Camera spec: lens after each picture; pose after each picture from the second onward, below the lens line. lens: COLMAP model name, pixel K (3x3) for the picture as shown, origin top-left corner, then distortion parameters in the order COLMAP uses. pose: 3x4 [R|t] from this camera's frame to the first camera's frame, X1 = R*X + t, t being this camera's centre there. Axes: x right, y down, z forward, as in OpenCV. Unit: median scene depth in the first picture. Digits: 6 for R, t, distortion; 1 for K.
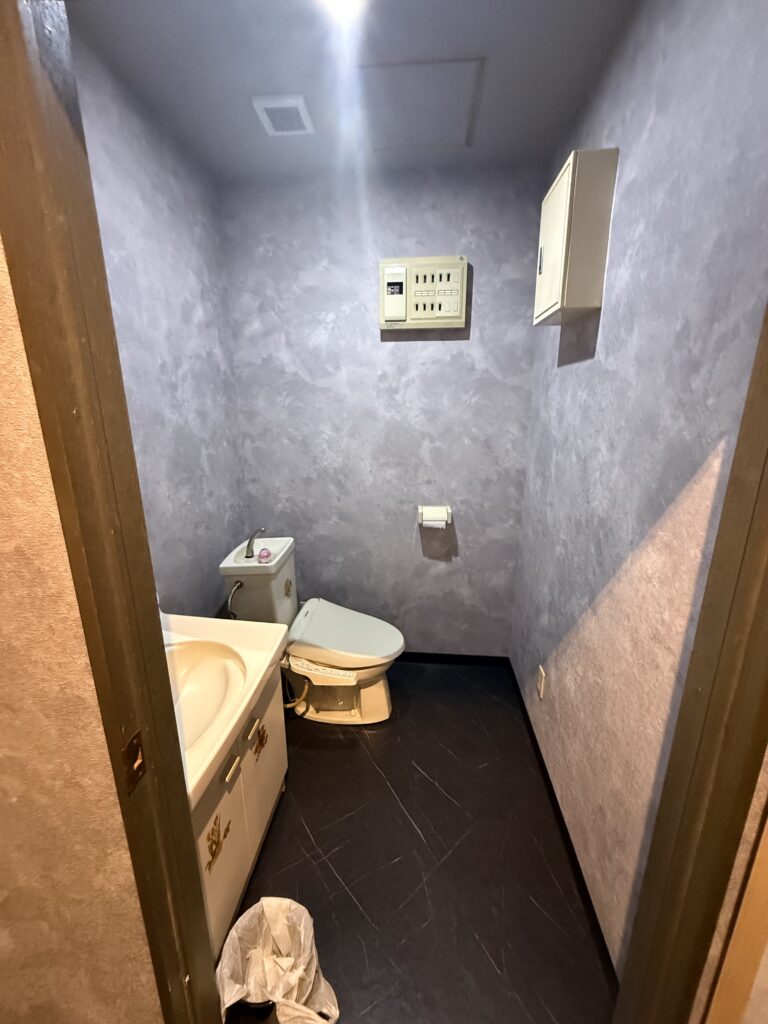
lens RADIAL K [[411.0, 0, 381.7], [0, 411.0, 516.2], [0, 0, 1]] dist [0.003780, 0.000137]
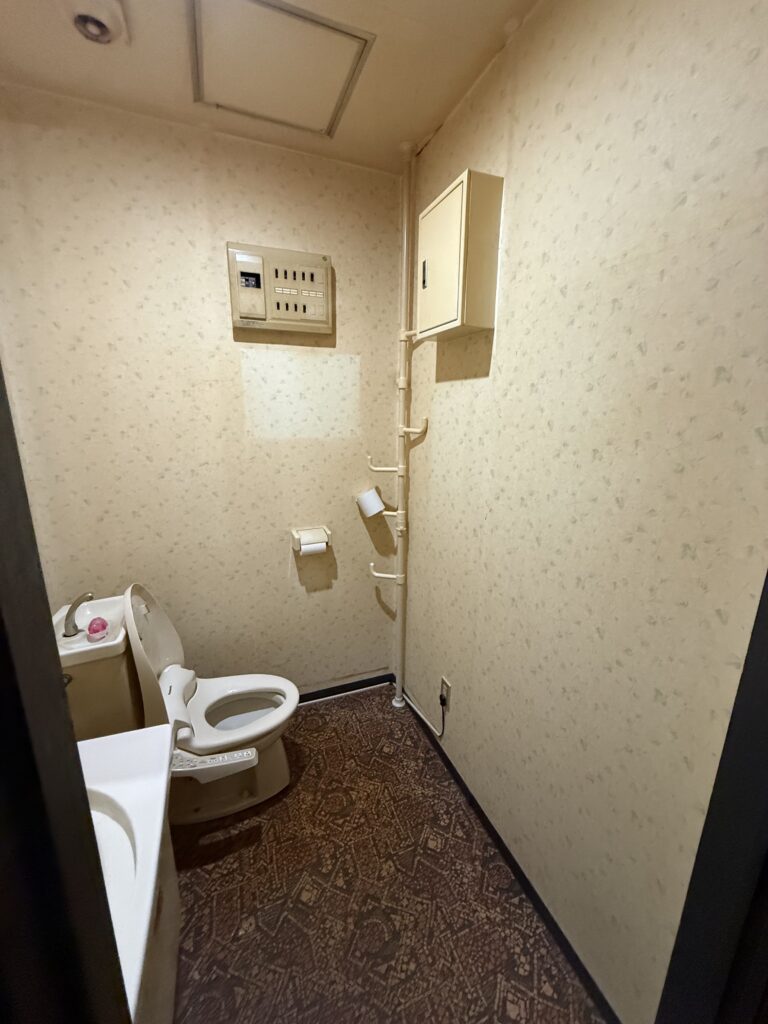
lens RADIAL K [[411.0, 0, 382.3], [0, 411.0, 510.2], [0, 0, 1]] dist [0.003780, 0.000137]
pose [[0.894569, -0.094220, 0.436886, -0.132117], [0.104698, 0.994504, 0.000096, -0.052960], [-0.434494, 0.045655, 0.899517, 0.135497]]
